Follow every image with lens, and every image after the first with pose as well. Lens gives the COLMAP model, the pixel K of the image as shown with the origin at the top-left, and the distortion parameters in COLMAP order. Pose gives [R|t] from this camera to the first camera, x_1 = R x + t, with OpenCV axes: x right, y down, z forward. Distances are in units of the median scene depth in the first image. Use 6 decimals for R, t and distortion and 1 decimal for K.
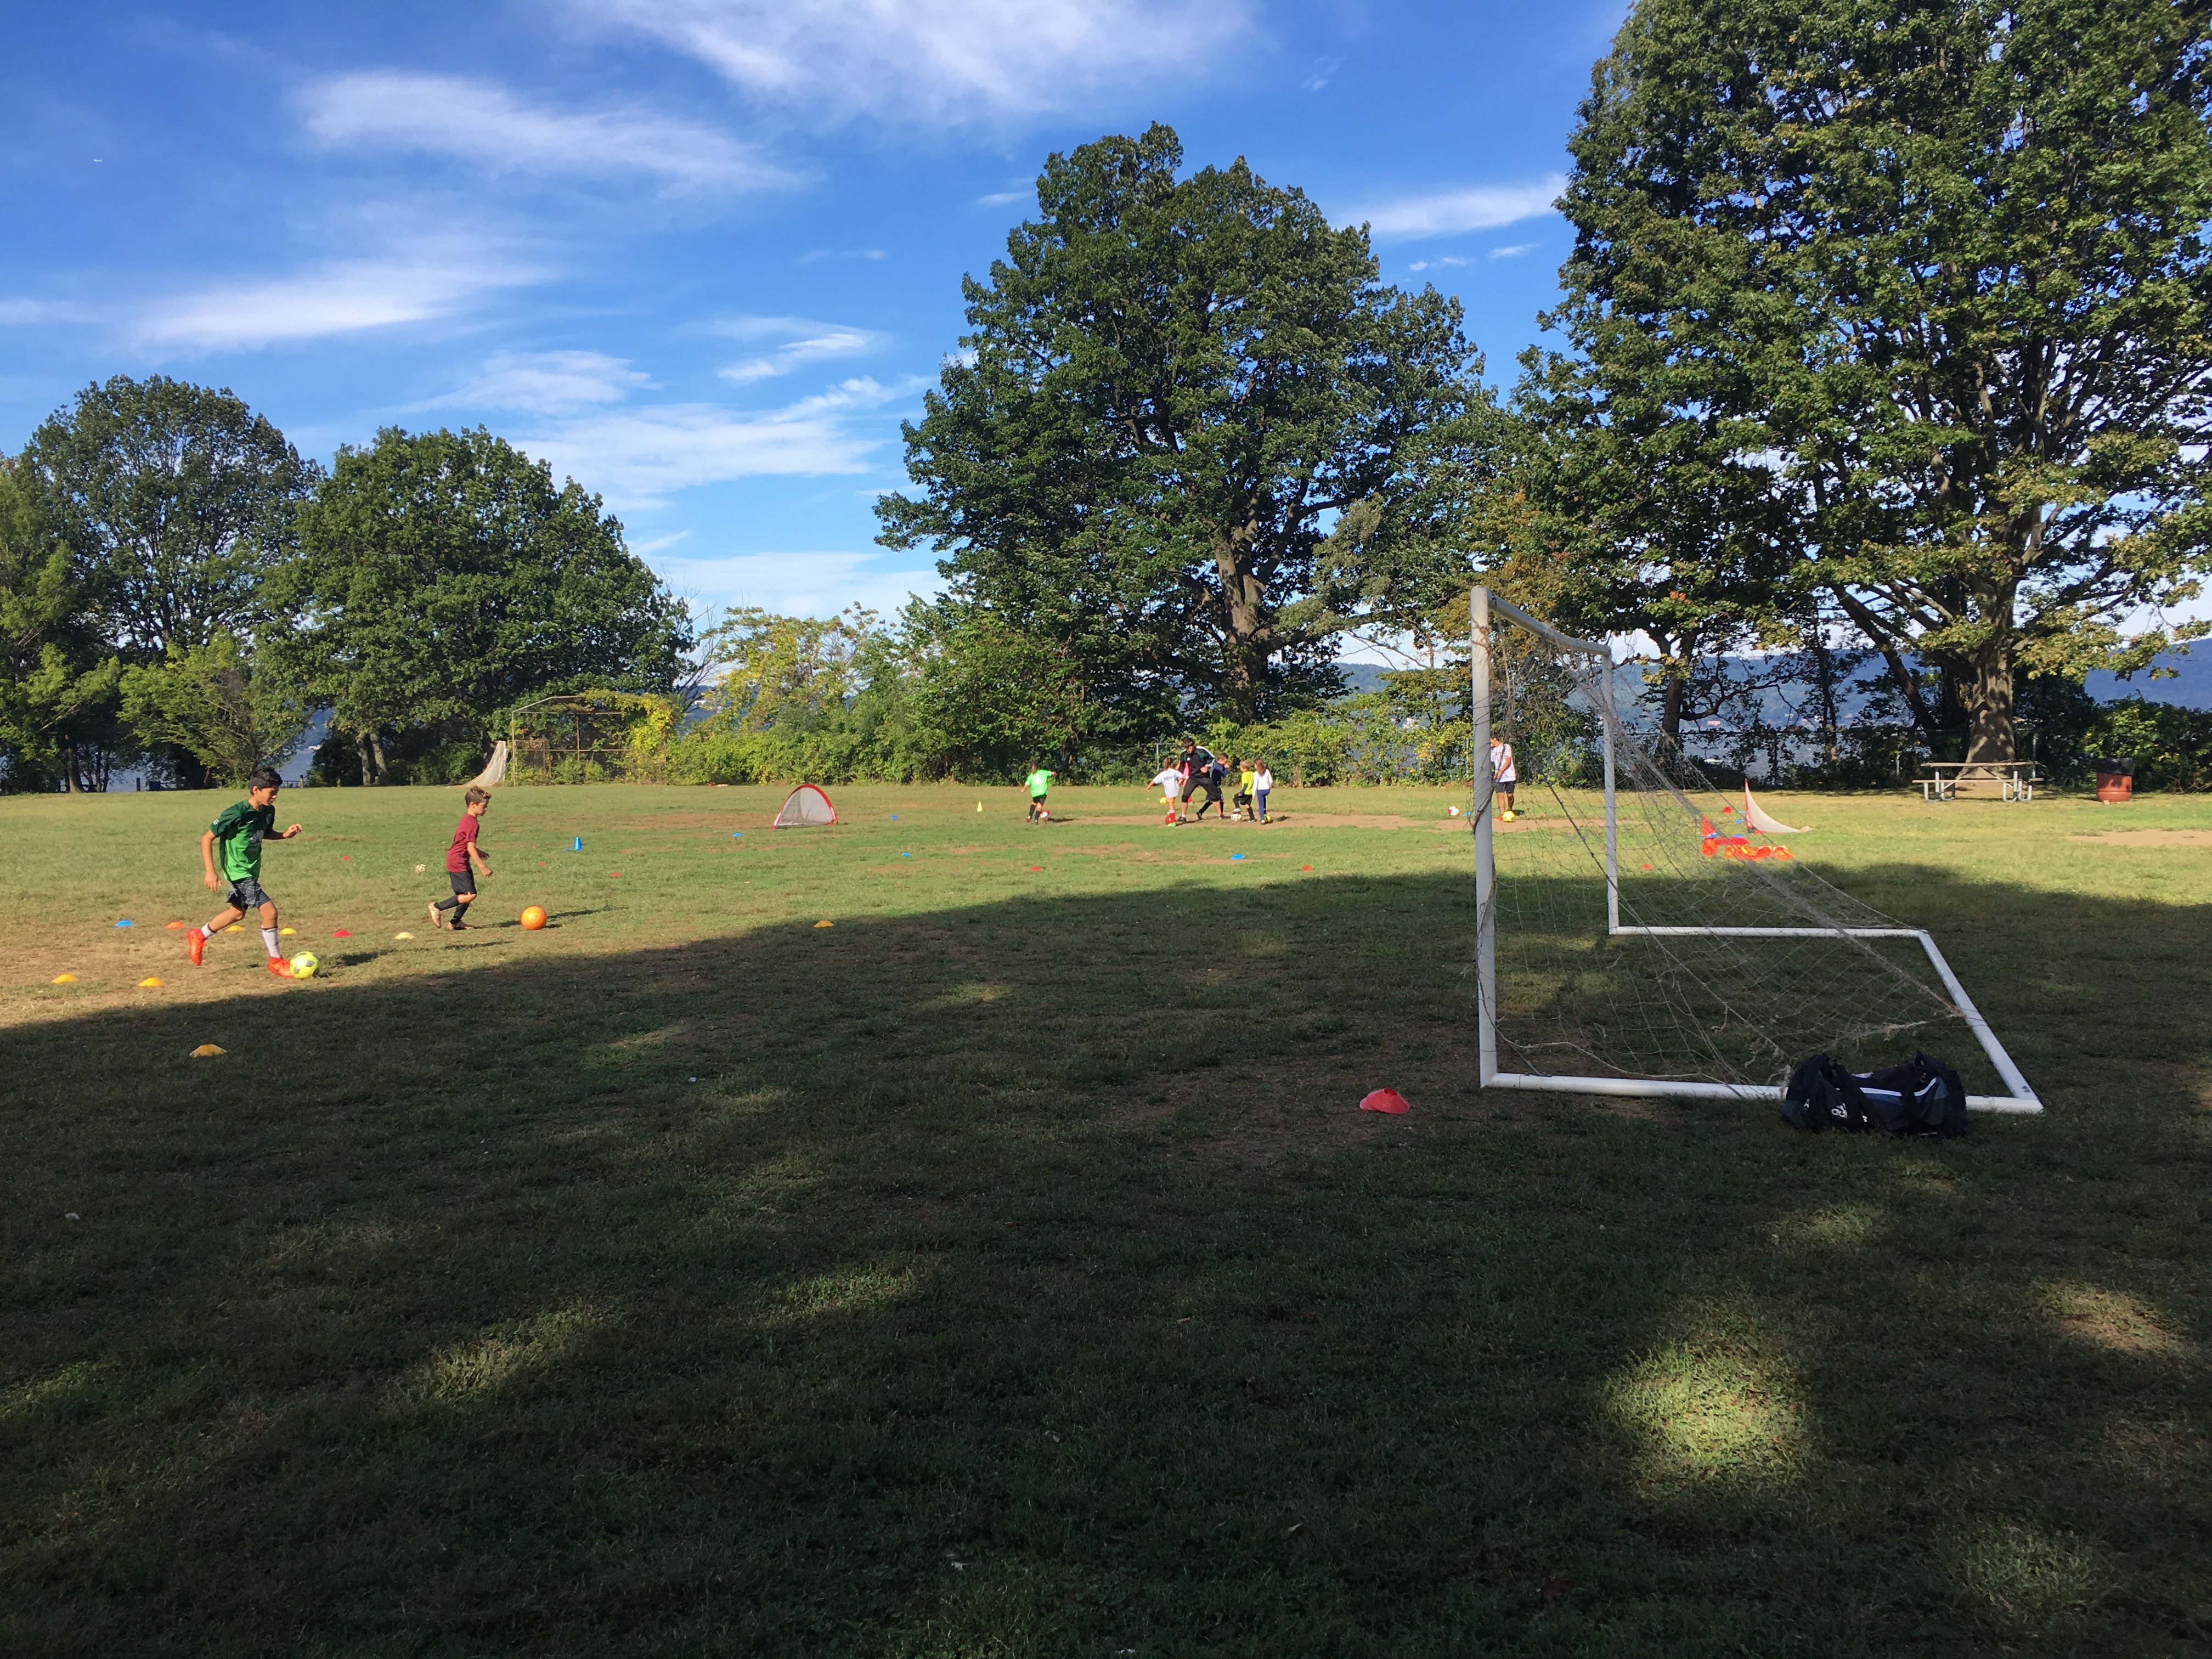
lens RADIAL K [[1882.8, 0, 1096.6], [0, 1882.8, 822.2], [0, 0, 1]] dist [0.066931, -0.064012]
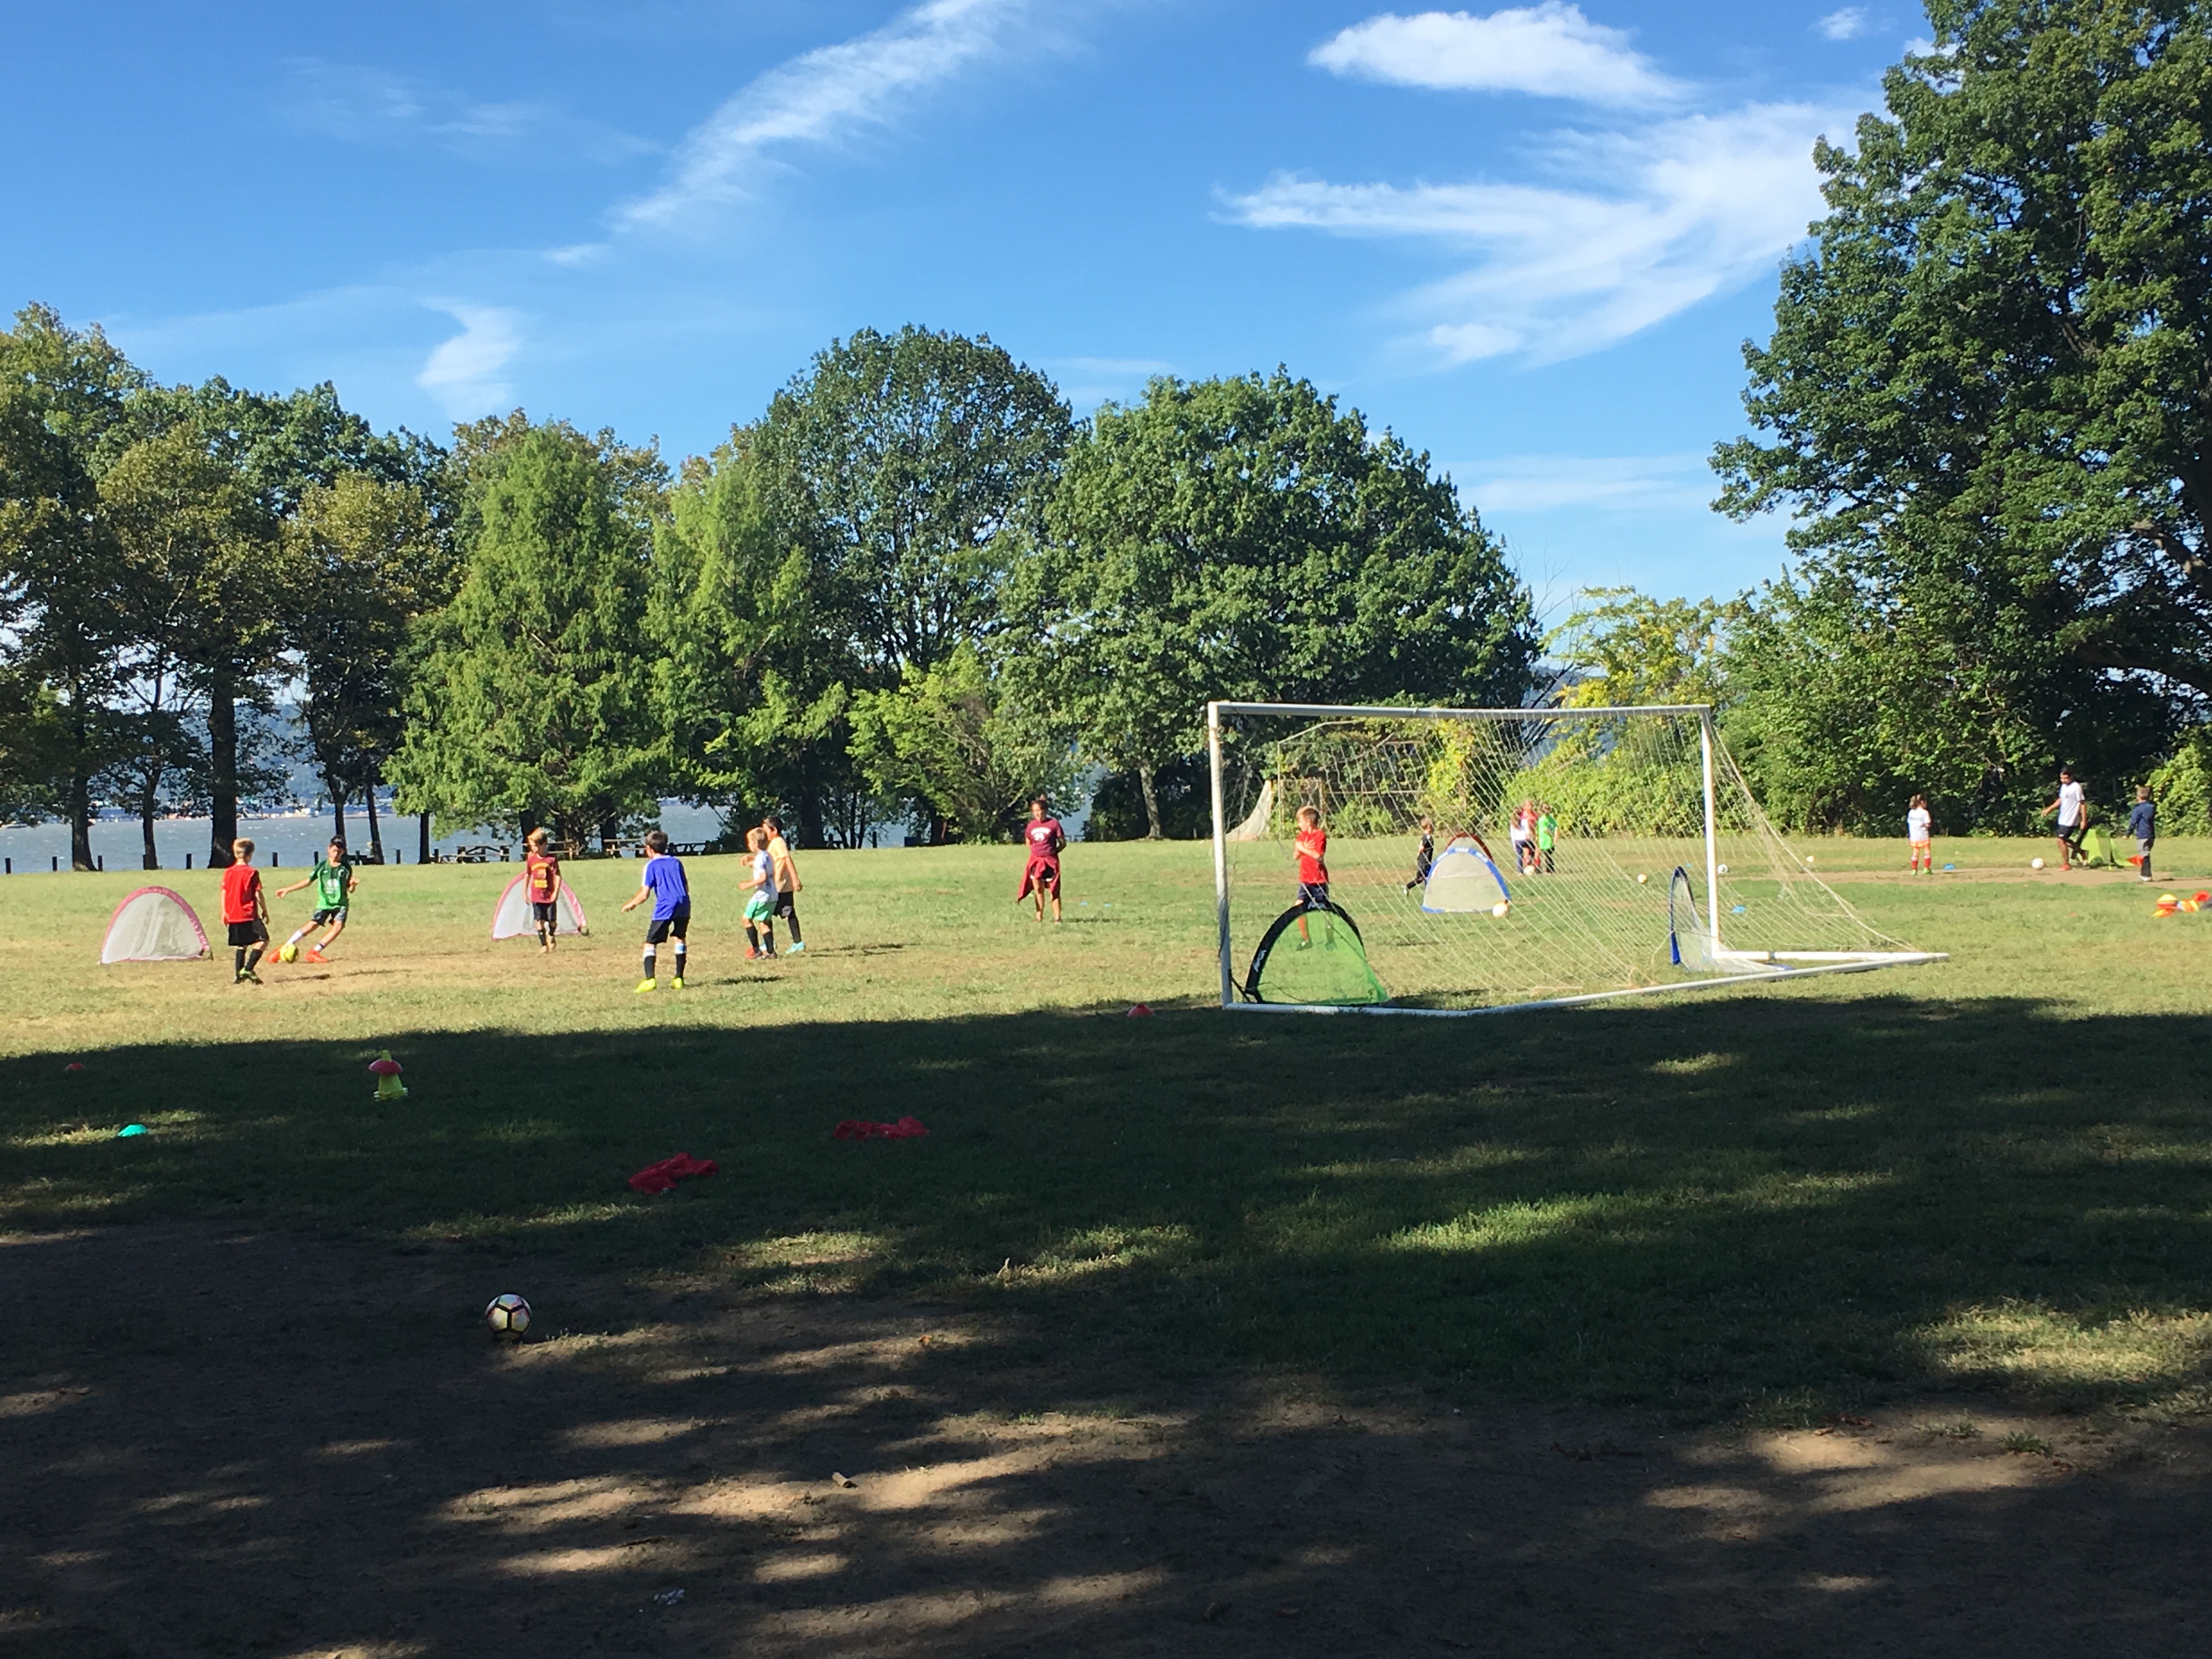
lens RADIAL K [[3012.0, 0, 1102.7], [0, 3012.0, 879.9], [0, 0, 1]] dist [0.135010, -0.049059]
pose [[0.913354, 0.003737, -0.407150, 0.118793], [-0.006376, 0.999967, -0.005124, 0.003716], [0.407117, 0.007276, 0.913347, -0.140681]]
